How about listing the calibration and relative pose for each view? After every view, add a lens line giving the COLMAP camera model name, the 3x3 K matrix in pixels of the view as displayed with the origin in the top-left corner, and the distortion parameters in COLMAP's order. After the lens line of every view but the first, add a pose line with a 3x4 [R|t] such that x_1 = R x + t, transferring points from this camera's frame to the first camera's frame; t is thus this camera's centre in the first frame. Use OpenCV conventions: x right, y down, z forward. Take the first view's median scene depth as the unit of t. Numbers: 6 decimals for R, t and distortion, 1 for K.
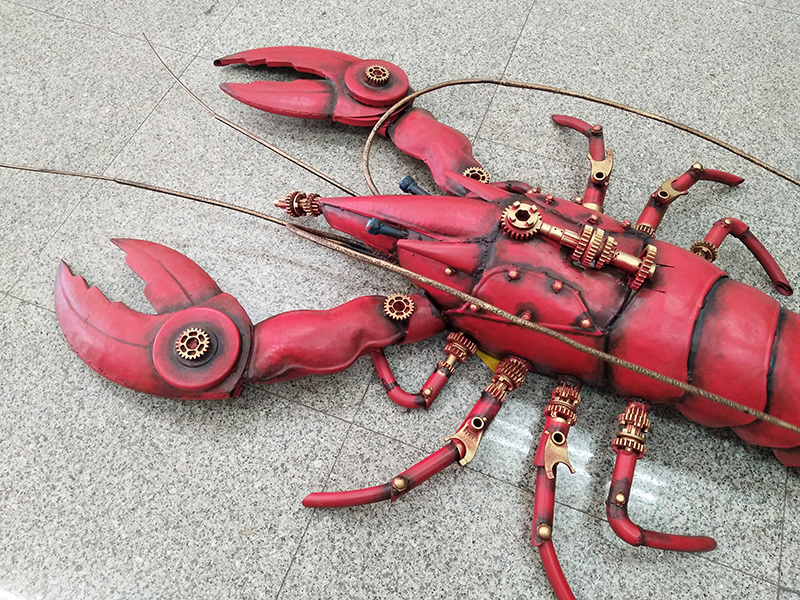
lens RADIAL K [[606.4, 0, 400.2], [0, 606.4, 305.2], [0, 0, 1]] dist [0.080313, -0.124343]
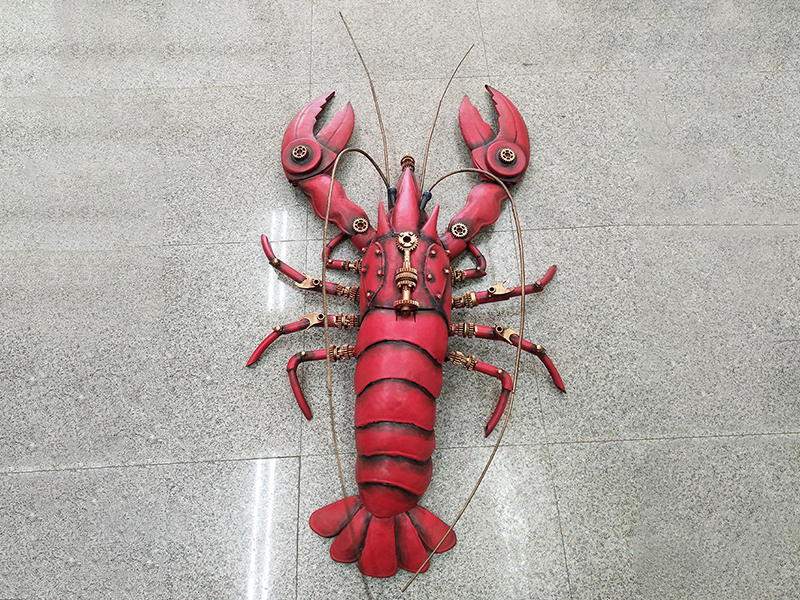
lens RADIAL K [[606.4, 0, 403.3], [0, 606.4, 298.2], [0, 0, 1]] dist [0.080313, -0.124343]
pose [[0.386754, 0.819733, -0.422444, 1.033112], [-0.797277, 0.527432, 0.293538, -0.536985], [0.463433, 0.223278, 0.857541, -0.504636]]
